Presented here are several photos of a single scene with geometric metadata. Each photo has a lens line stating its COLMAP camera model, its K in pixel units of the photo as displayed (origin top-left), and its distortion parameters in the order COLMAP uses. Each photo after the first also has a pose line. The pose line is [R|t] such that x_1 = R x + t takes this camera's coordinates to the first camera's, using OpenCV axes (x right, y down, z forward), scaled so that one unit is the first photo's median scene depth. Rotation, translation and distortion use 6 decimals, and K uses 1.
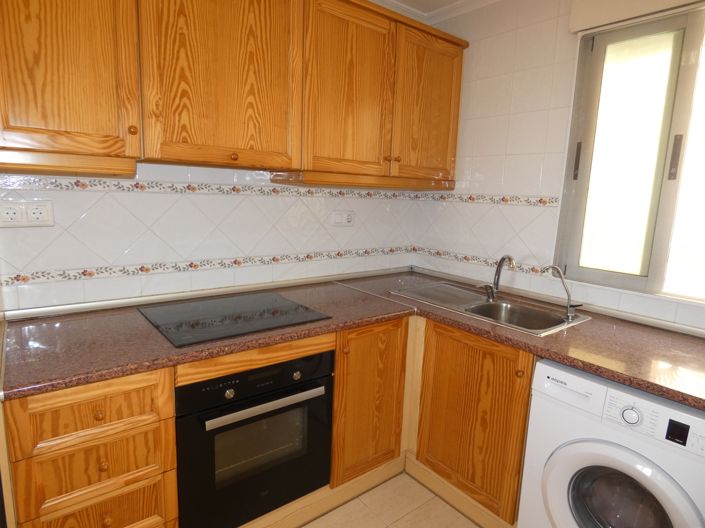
lens RADIAL K [[418.4, 0, 355.0], [0, 418.4, 263.3], [0, 0, 1]] dist [-0.007729, 0.001621]
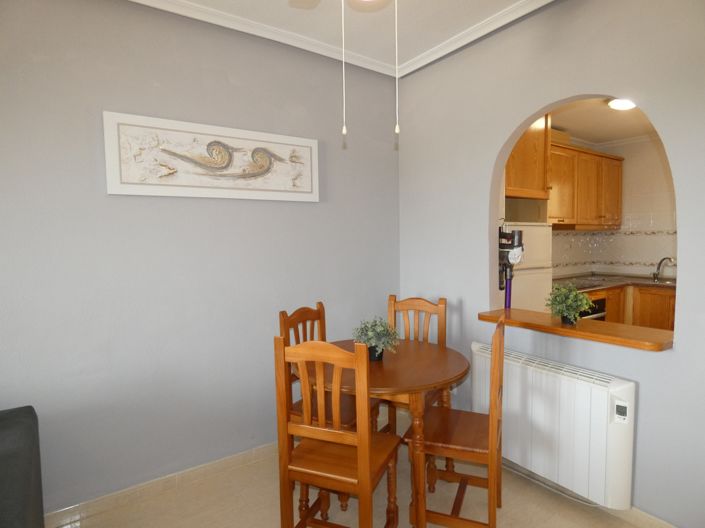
lens RADIAL K [[418.4, 0, 350.1], [0, 418.4, 268.1], [0, 0, 1]] dist [-0.007729, 0.001621]
pose [[0.997553, -0.047153, -0.051615, -0.998019], [0.041853, 0.994173, -0.099343, 0.154834], [0.055998, 0.096940, 0.993714, -1.064696]]
